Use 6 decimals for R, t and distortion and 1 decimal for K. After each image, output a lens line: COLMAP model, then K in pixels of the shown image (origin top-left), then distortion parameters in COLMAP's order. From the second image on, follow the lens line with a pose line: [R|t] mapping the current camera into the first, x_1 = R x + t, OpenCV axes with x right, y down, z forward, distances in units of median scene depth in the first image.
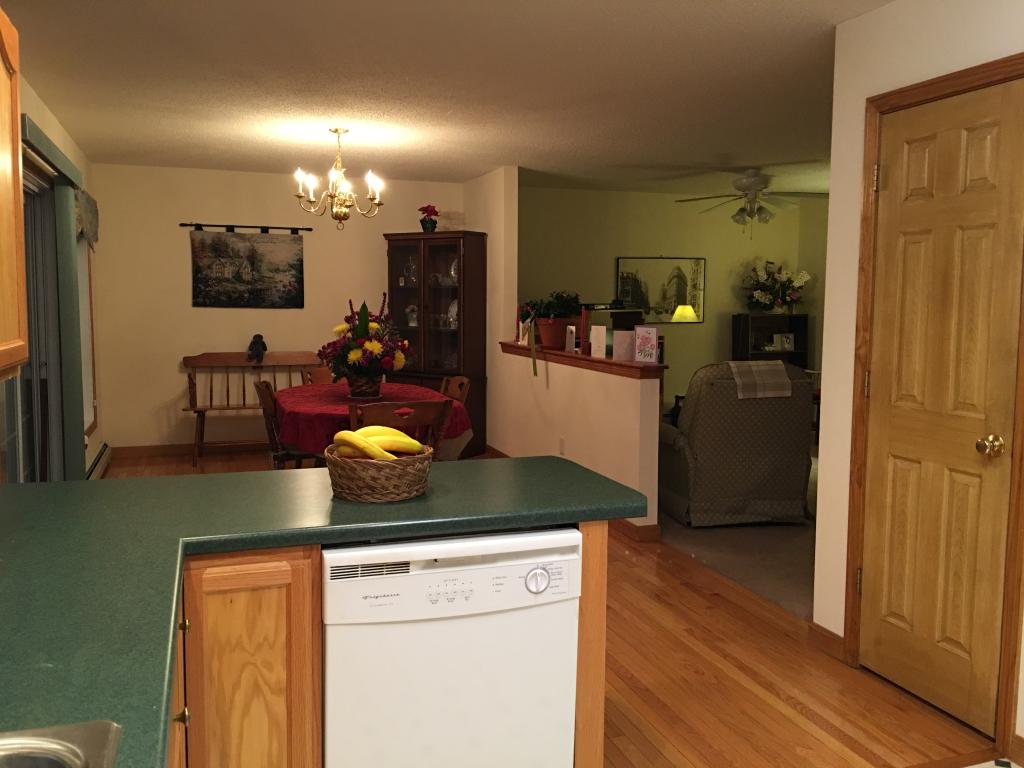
lens RADIAL K [[863.0, 0, 506.0], [0, 863.0, 378.4], [0, 0, 1]] dist [0.080201, -0.123599]
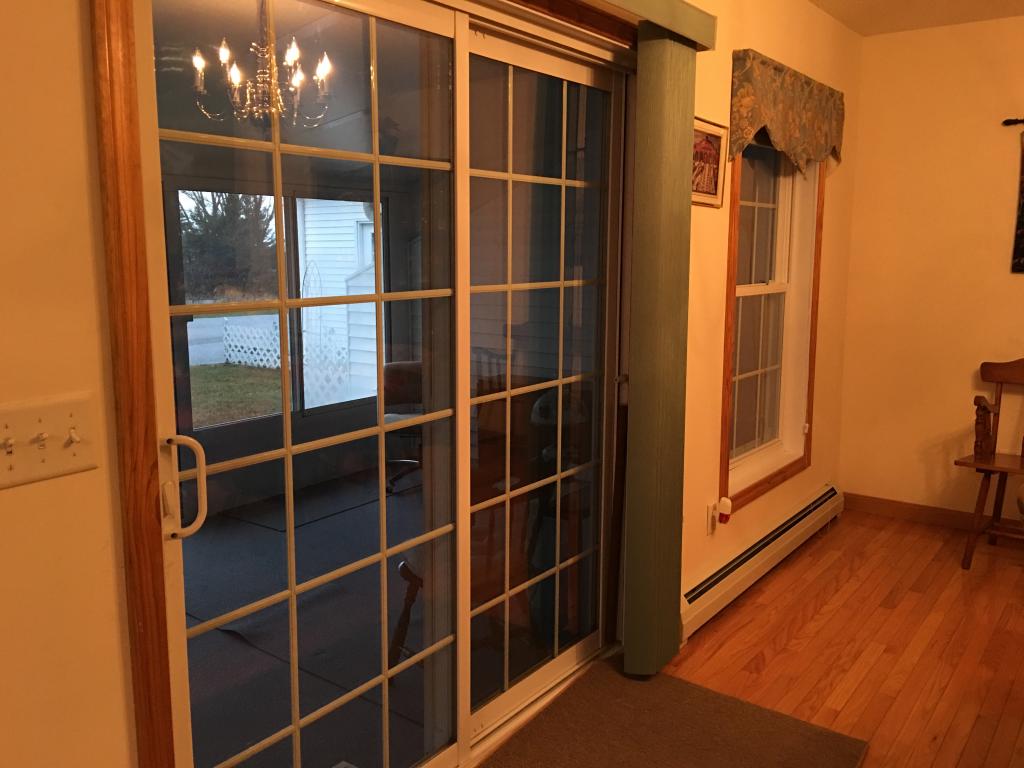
lens RADIAL K [[863.0, 0, 501.7], [0, 863.0, 373.7], [0, 0, 1]] dist [0.080201, -0.123599]
pose [[0.550873, 0.113707, -0.826807, -0.112975], [-0.073778, 0.993432, 0.087466, -0.066024], [0.831321, 0.012818, 0.555644, 0.647775]]
